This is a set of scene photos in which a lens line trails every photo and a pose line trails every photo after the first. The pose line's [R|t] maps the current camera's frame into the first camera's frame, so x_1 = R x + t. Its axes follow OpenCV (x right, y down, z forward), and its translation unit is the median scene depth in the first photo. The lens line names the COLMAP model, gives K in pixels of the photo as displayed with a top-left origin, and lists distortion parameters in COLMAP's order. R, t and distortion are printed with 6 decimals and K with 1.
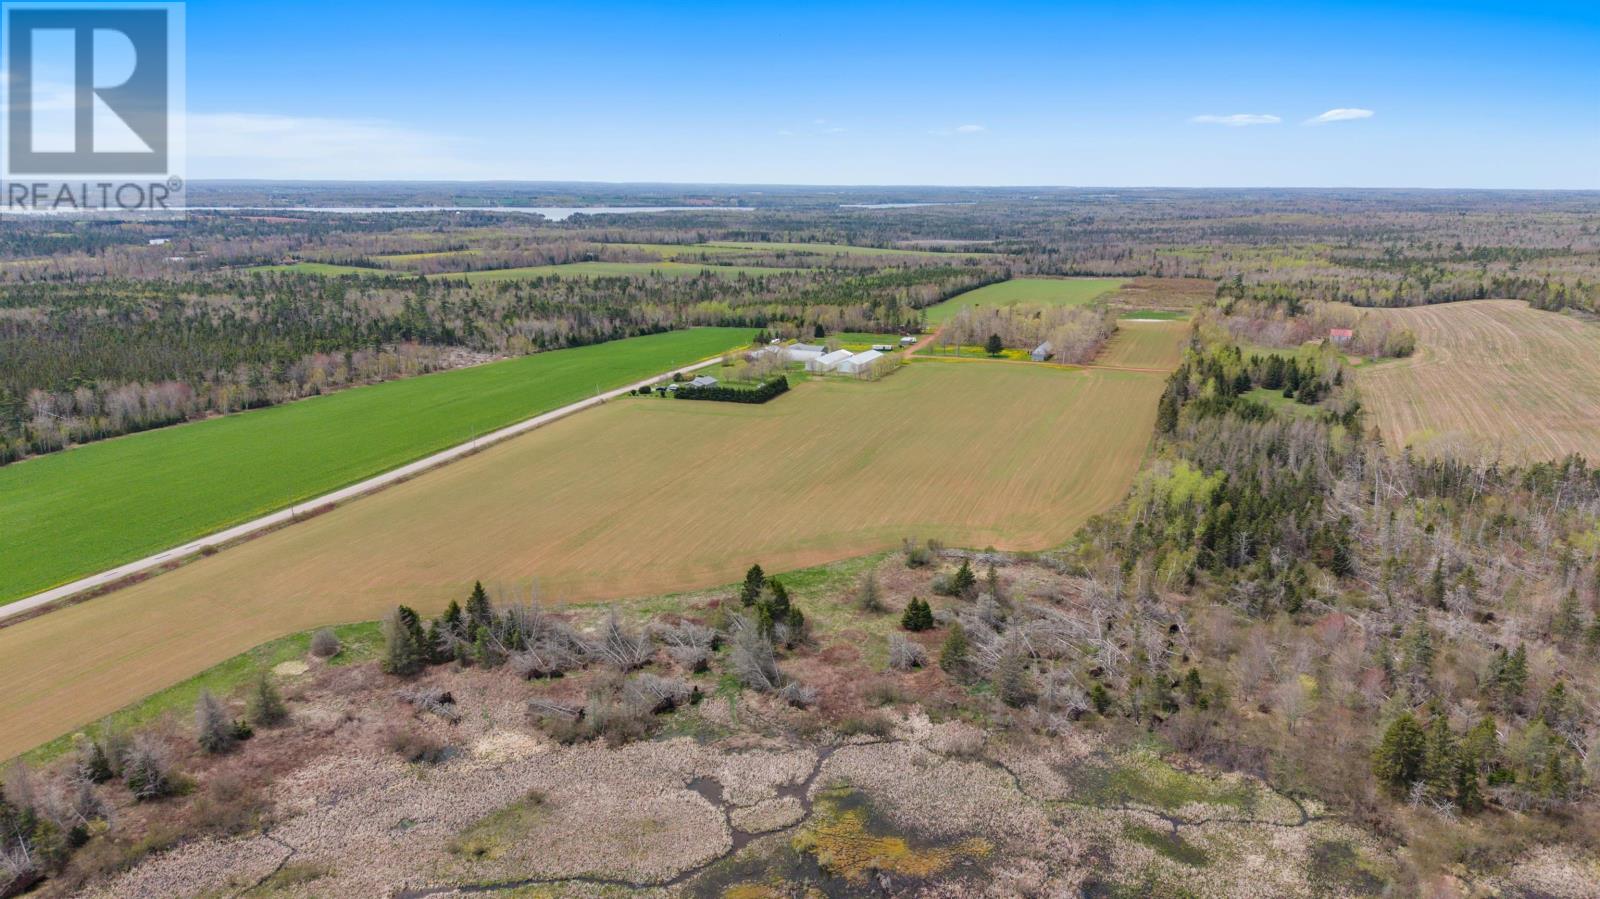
lens RADIAL K [[1054.7, 0, 795.5], [0, 1054.7, 451.8], [0, 0, 1]] dist [0.161465, -0.315726]
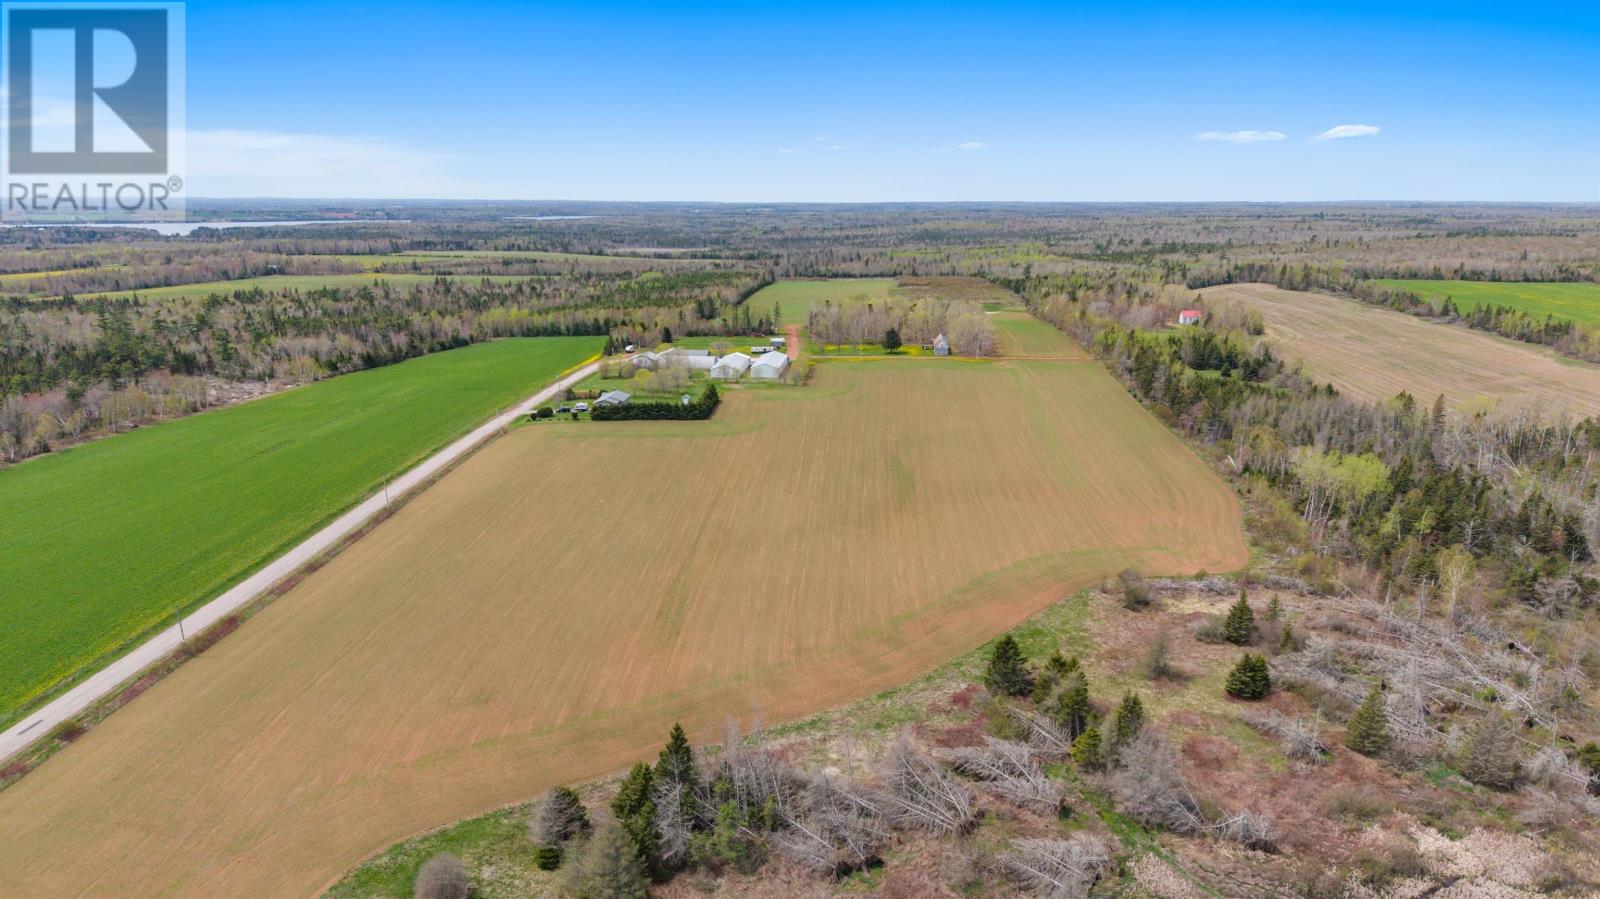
lens RADIAL K [[1062.8, 0, 802.7], [0, 1062.8, 449.4], [0, 0, 1]] dist [0.022625, -0.022976]
pose [[0.945647, -0.075709, 0.316260, -0.153346], [0.080903, 0.996716, -0.003306, -0.010032], [-0.314971, 0.028712, 0.948667, 0.150670]]
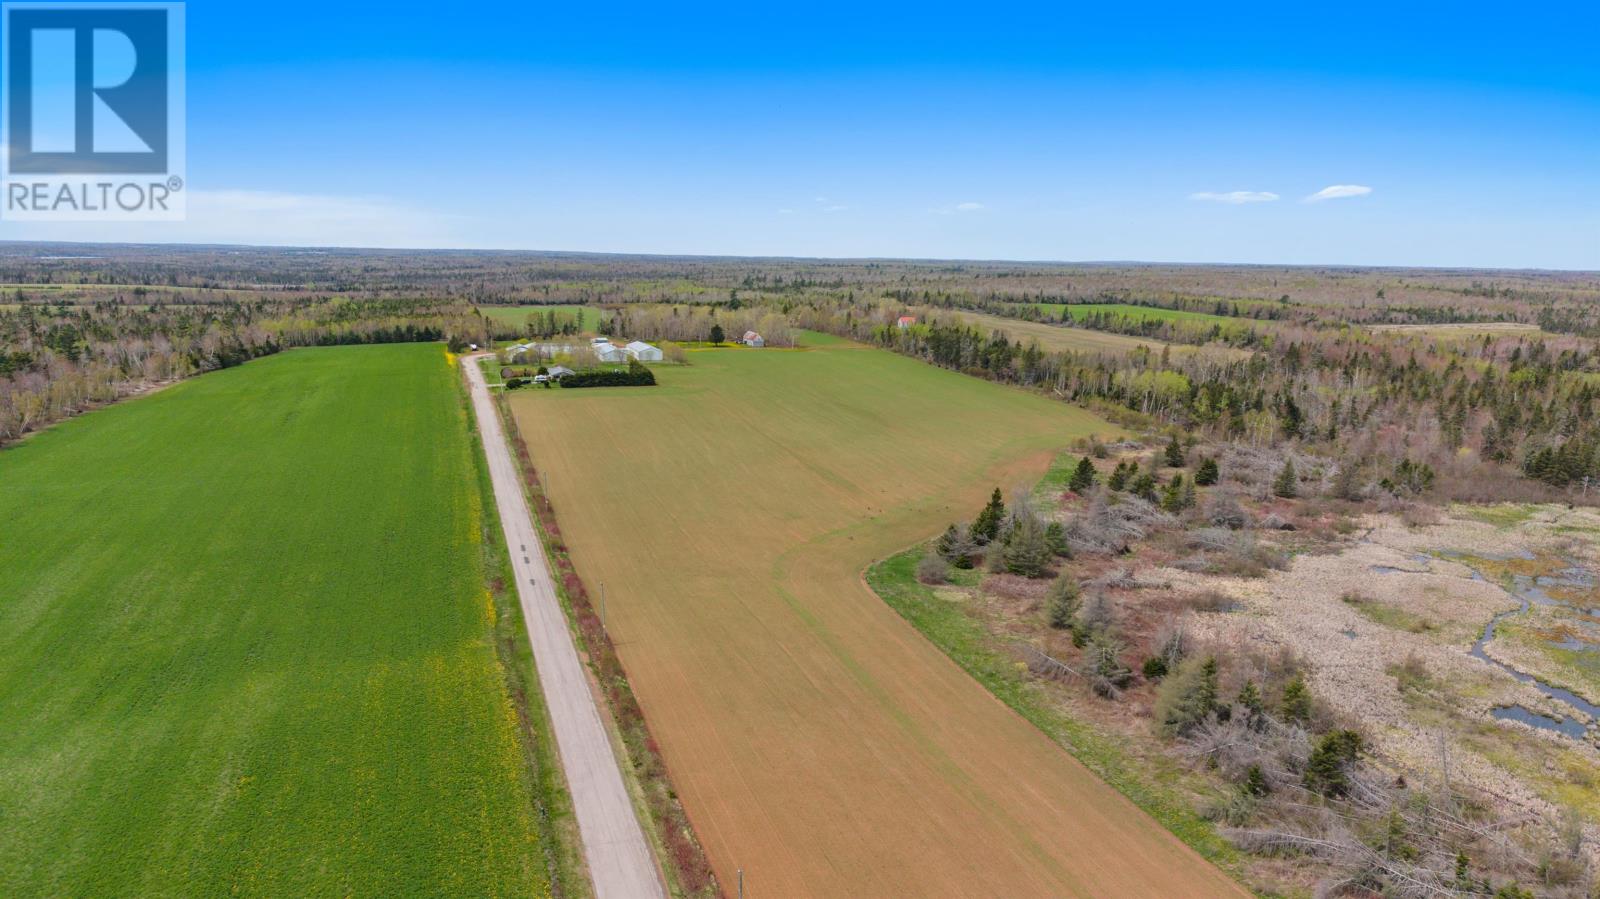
lens RADIAL K [[1061.3, 0, 800.0], [0, 1061.3, 449.5], [0, 0, 1]] dist [0.067109, -0.101742]
pose [[0.742148, -0.109450, 0.661239, -0.399655], [0.148710, 0.988876, -0.003225, 0.023347], [-0.653530, 0.100726, 0.750169, 0.145201]]
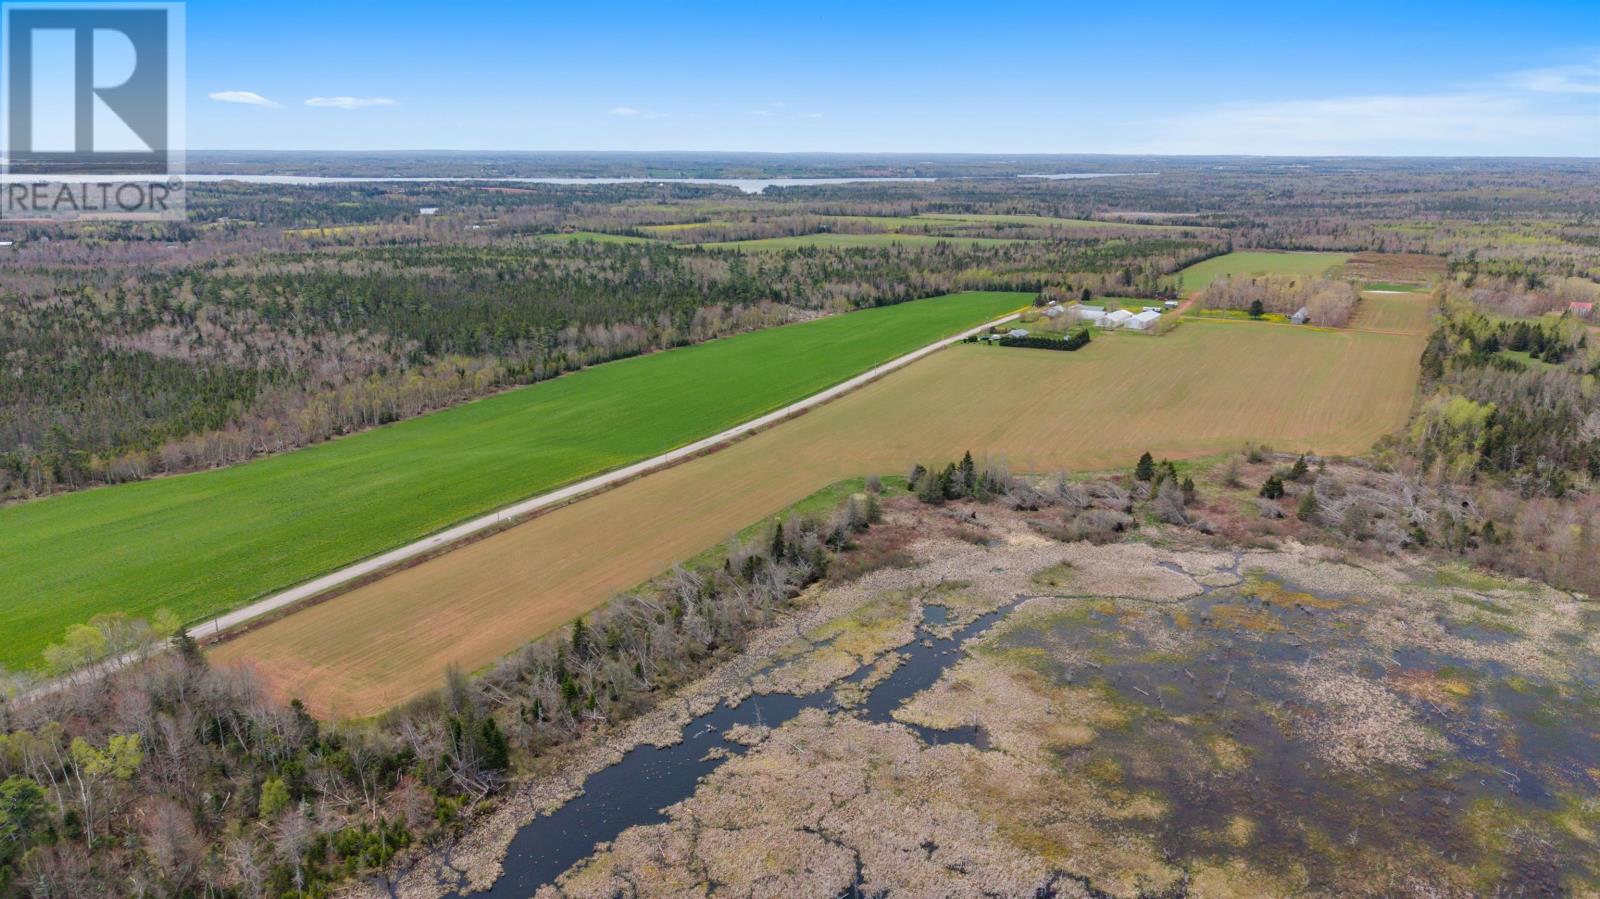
lens RADIAL K [[1057.4, 0, 800.0], [0, 1057.4, 449.5], [0, 0, 1]] dist [0.072583, -0.060036]
pose [[0.990225, 0.038110, -0.134172, -0.124394], [-0.034616, 0.999001, 0.028274, 0.031687], [0.135116, -0.023354, 0.990555, -0.198300]]
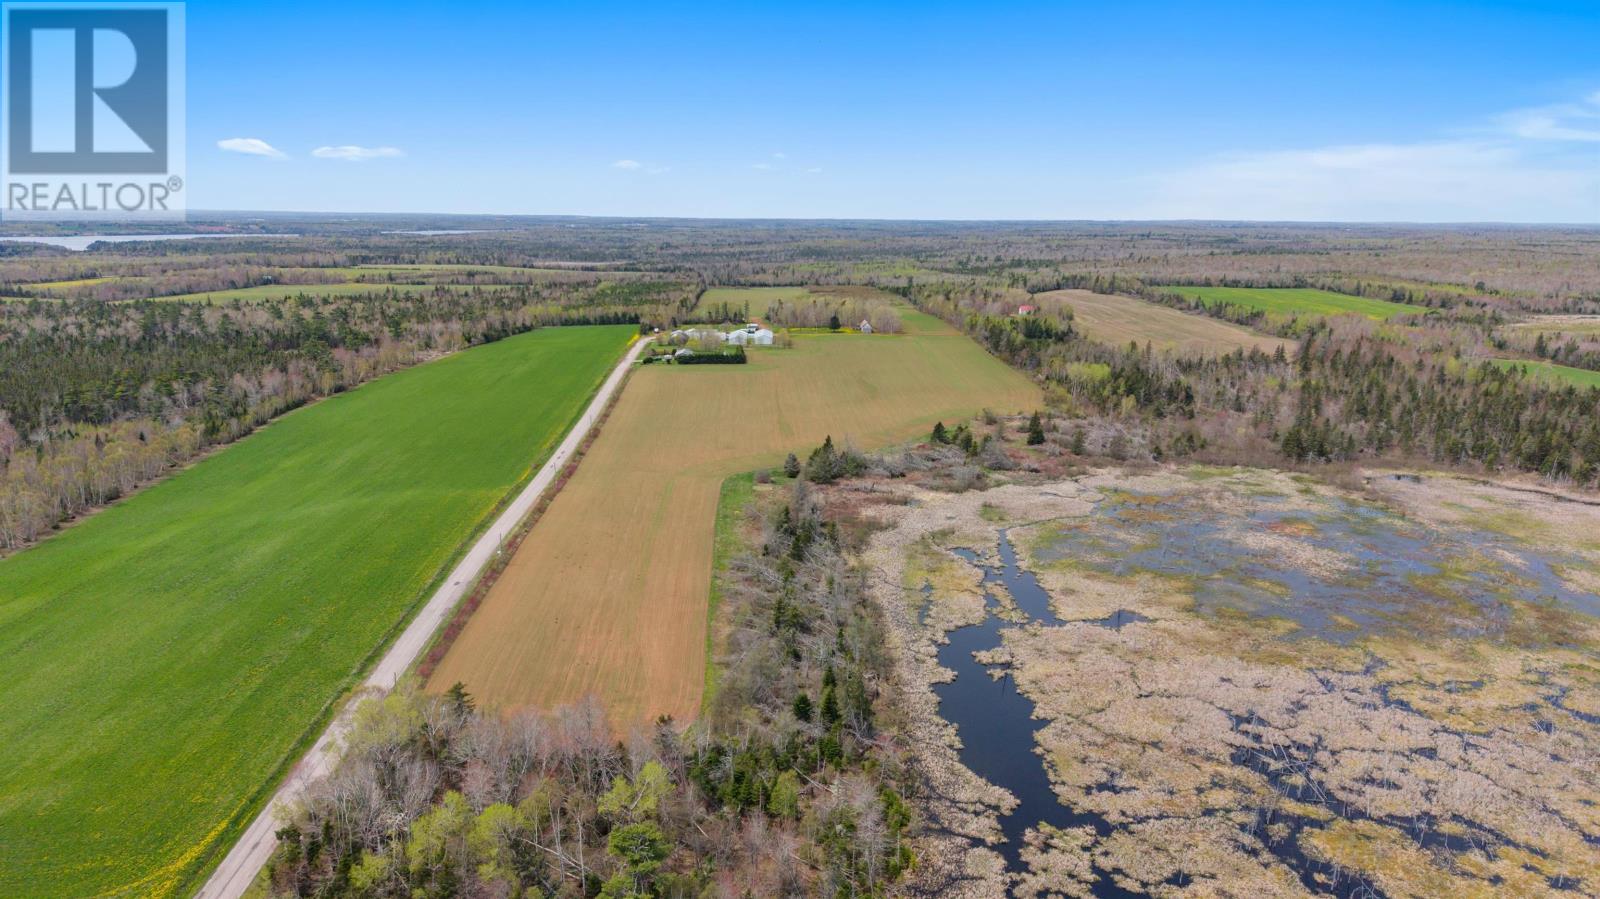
lens RADIAL K [[1061.3, 0, 800.0], [0, 1061.3, 449.5], [0, 0, 1]] dist [0.067109, -0.101742]
pose [[0.898510, -0.089413, 0.429749, -0.393689], [0.101910, 0.994775, -0.006100, 0.055778], [-0.426959, 0.049277, 0.902928, -0.177025]]
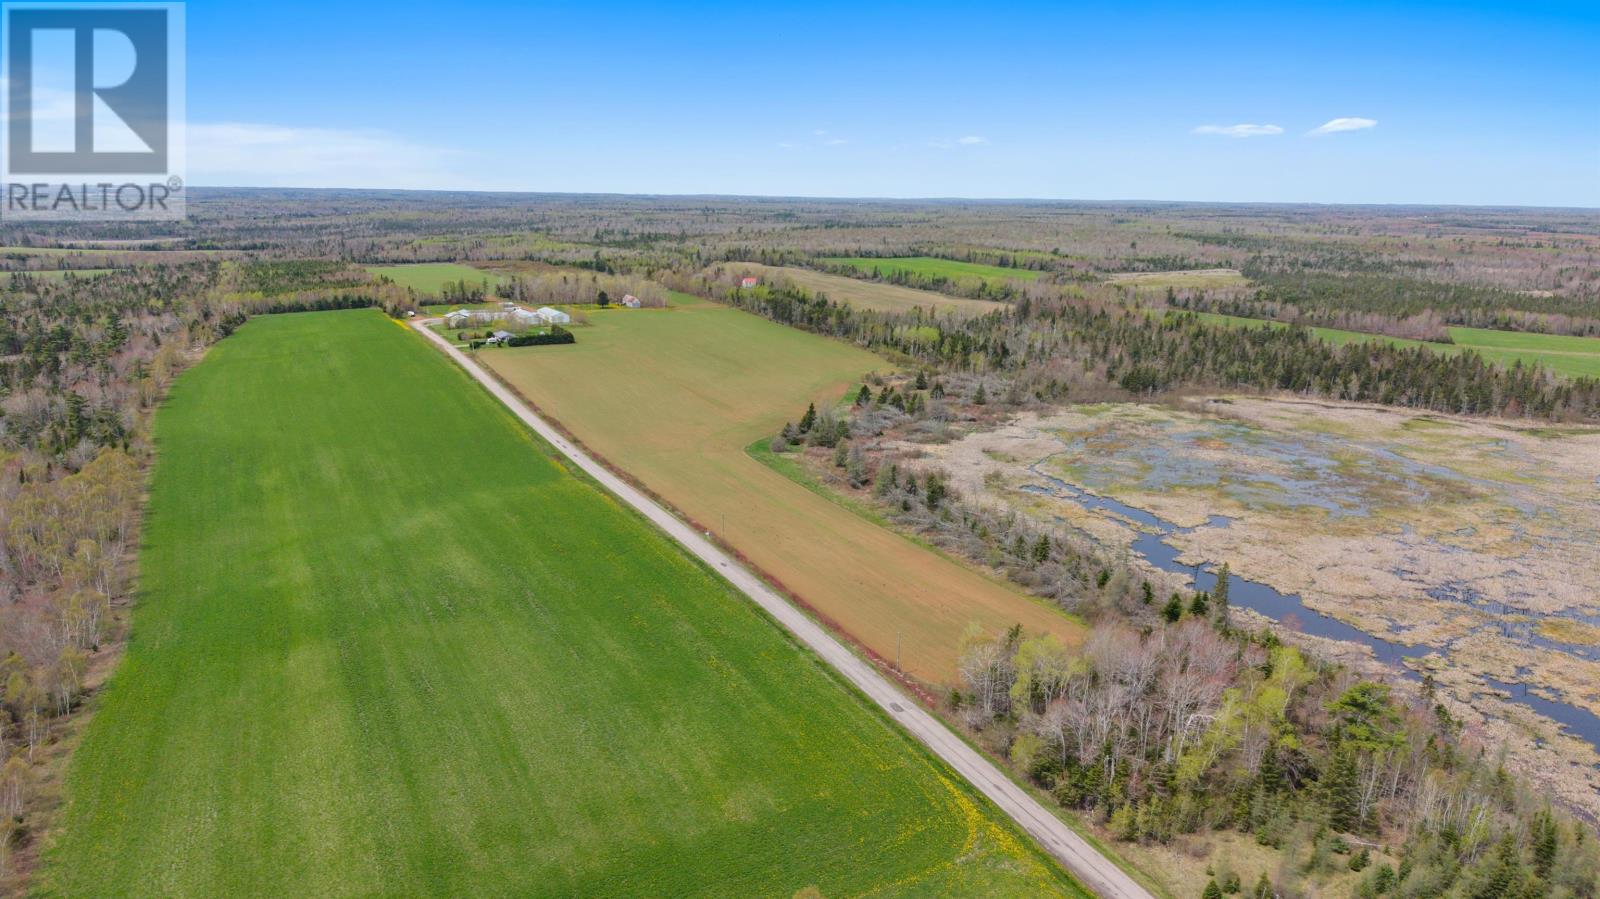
lens RADIAL K [[1056.0, 0, 803.2], [0, 1056.0, 454.3], [0, 0, 1]] dist [0.086343, -0.110861]
pose [[0.628005, -0.178922, 0.757362, -0.618189], [0.178341, 0.980400, 0.083733, 0.020753], [-0.757499, 0.082484, 0.647605, -0.044153]]
